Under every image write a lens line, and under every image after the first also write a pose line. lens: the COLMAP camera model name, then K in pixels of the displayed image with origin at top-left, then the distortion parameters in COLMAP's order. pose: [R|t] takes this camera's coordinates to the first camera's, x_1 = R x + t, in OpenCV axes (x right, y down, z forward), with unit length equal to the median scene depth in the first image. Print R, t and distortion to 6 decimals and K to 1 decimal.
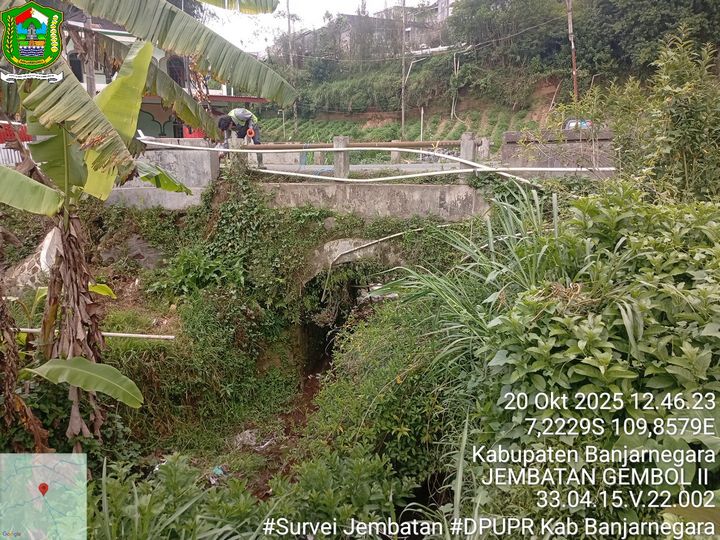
lens RADIAL K [[571.3, 0, 360.1], [0, 571.3, 270.3], [0, 0, 1]] dist [-0.003886, -0.007926]
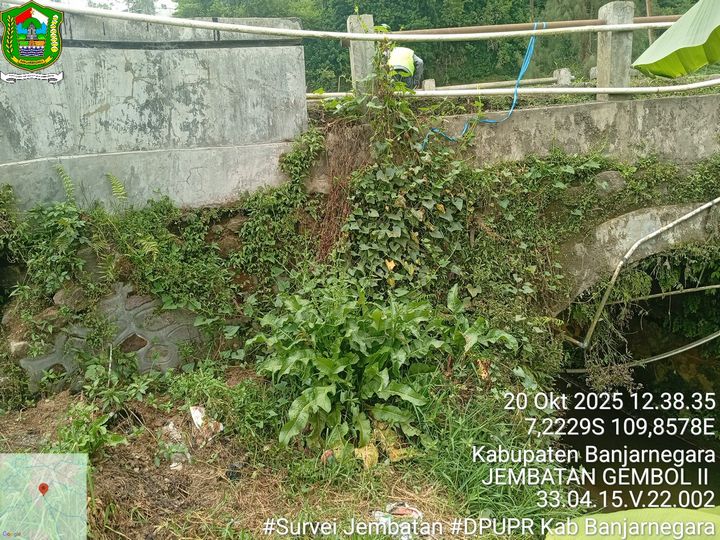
lens RADIAL K [[571.3, 0, 359.9], [0, 571.3, 269.6], [0, 0, 1]] dist [-0.003886, -0.007926]
pose [[0.857513, -0.163045, 0.487943, -0.465936], [0.182925, 0.983102, 0.007028, -0.050212], [-0.480843, 0.083231, 0.872847, 0.657758]]
